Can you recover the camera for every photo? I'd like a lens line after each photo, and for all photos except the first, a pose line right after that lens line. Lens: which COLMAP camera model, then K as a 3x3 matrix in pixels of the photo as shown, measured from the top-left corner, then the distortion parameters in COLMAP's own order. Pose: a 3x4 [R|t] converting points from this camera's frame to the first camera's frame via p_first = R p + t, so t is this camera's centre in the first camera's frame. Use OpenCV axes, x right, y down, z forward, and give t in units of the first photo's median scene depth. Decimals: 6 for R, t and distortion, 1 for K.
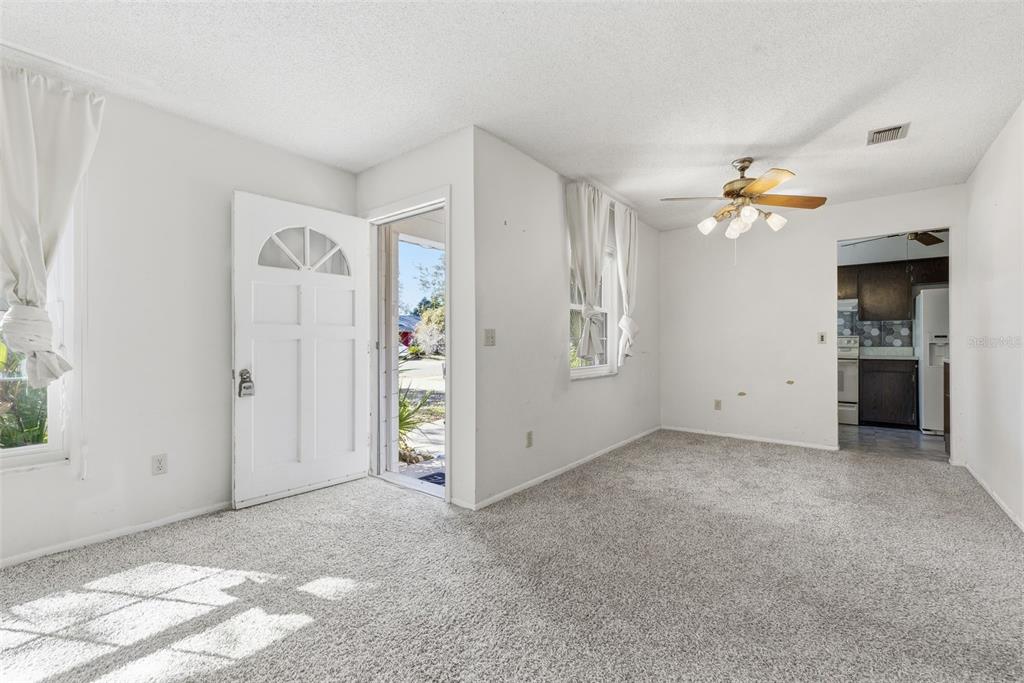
lens RADIAL K [[431.3, 0, 512.6], [0, 431.3, 338.1], [0, 0, 1]] dist [0.003574, 0.000555]
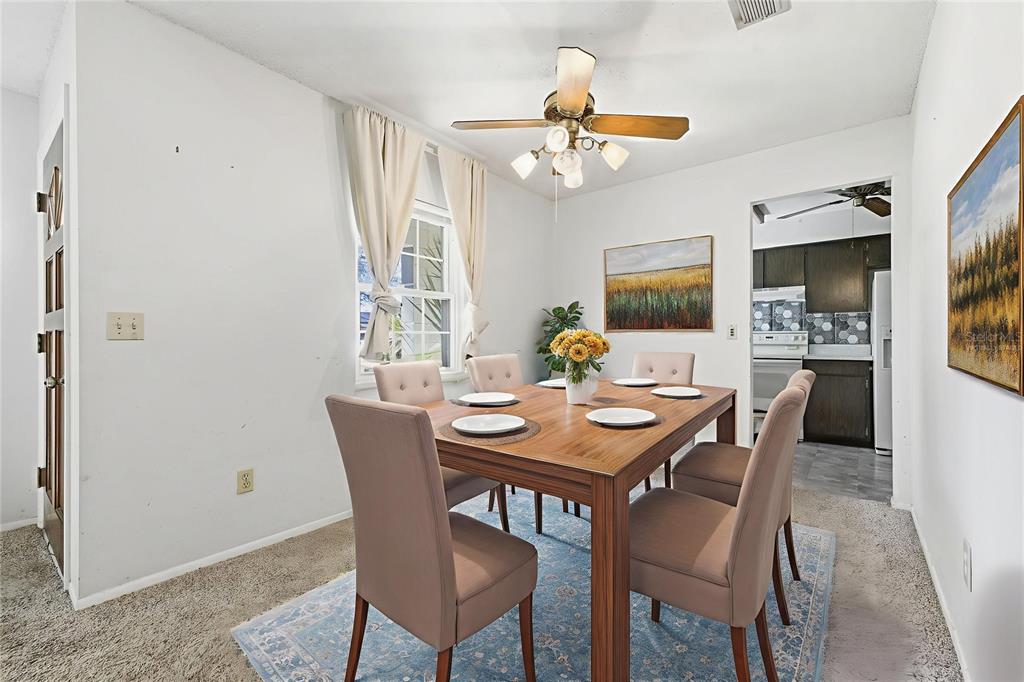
lens RADIAL K [[431.3, 0, 512.6], [0, 431.3, 337.6], [0, 0, 1]] dist [0.003574, 0.000555]
pose [[1.000000, -0.000265, -0.000380, 0.266097], [0.000266, 0.999998, 0.001957, 0.006239], [0.000379, -0.001957, 0.999998, 0.195666]]
